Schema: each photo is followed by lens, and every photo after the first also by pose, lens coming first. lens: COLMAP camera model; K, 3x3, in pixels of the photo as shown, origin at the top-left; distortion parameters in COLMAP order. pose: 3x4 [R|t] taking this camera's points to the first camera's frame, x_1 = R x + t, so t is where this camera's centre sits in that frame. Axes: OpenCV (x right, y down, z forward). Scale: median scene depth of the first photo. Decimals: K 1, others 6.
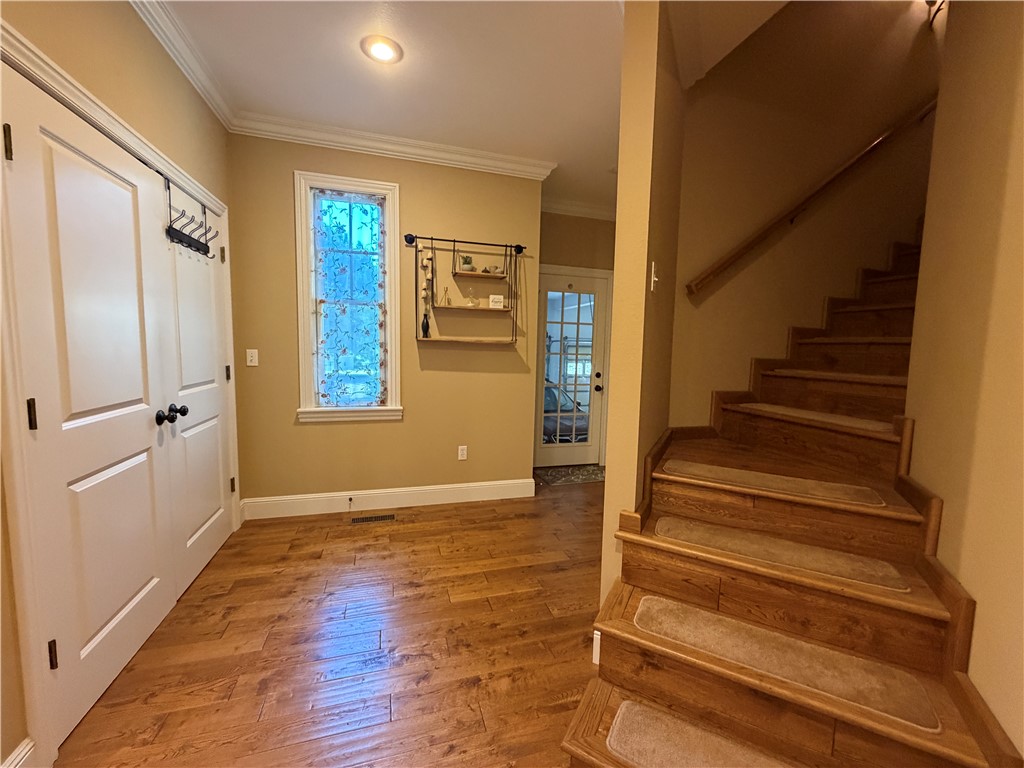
lens RADIAL K [[409.7, 0, 510.6], [0, 409.7, 384.7], [0, 0, 1]] dist [0.001225, -0.000001]
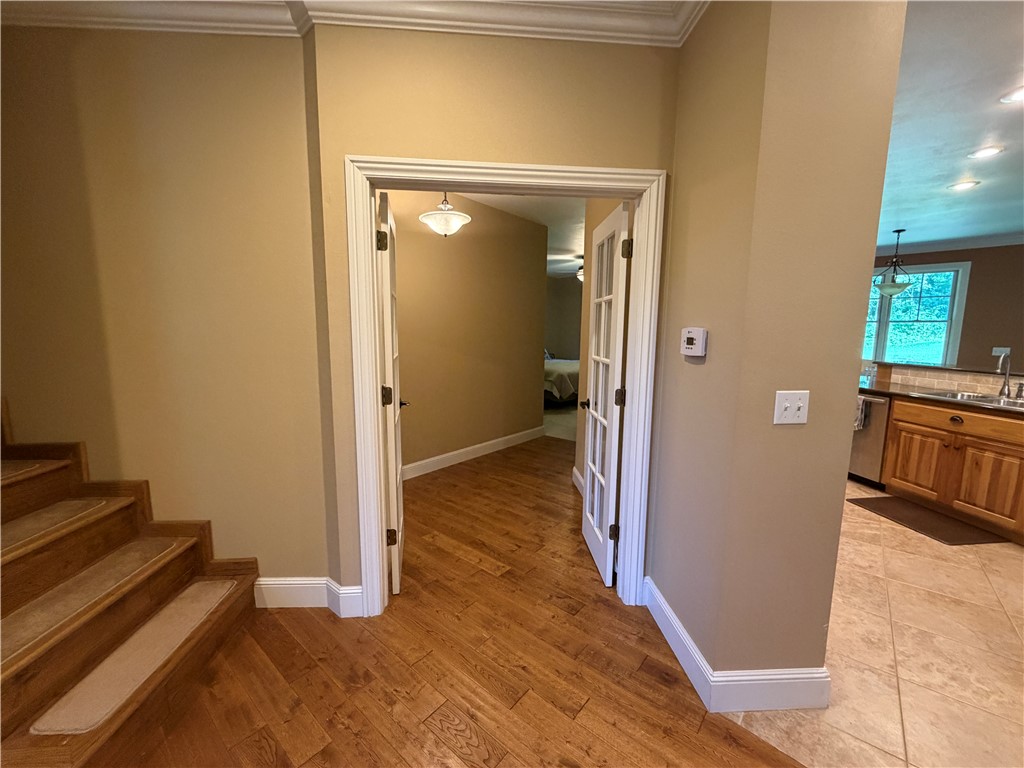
lens RADIAL K [[409.7, 0, 510.6], [0, 409.7, 384.7], [0, 0, 1]] dist [0.001225, -0.000001]
pose [[-0.546565, -0.133954, 0.826633, -1.070148], [0.054739, 0.979297, 0.194887, -0.139079], [-0.835625, 0.151768, -0.527917, 0.488601]]
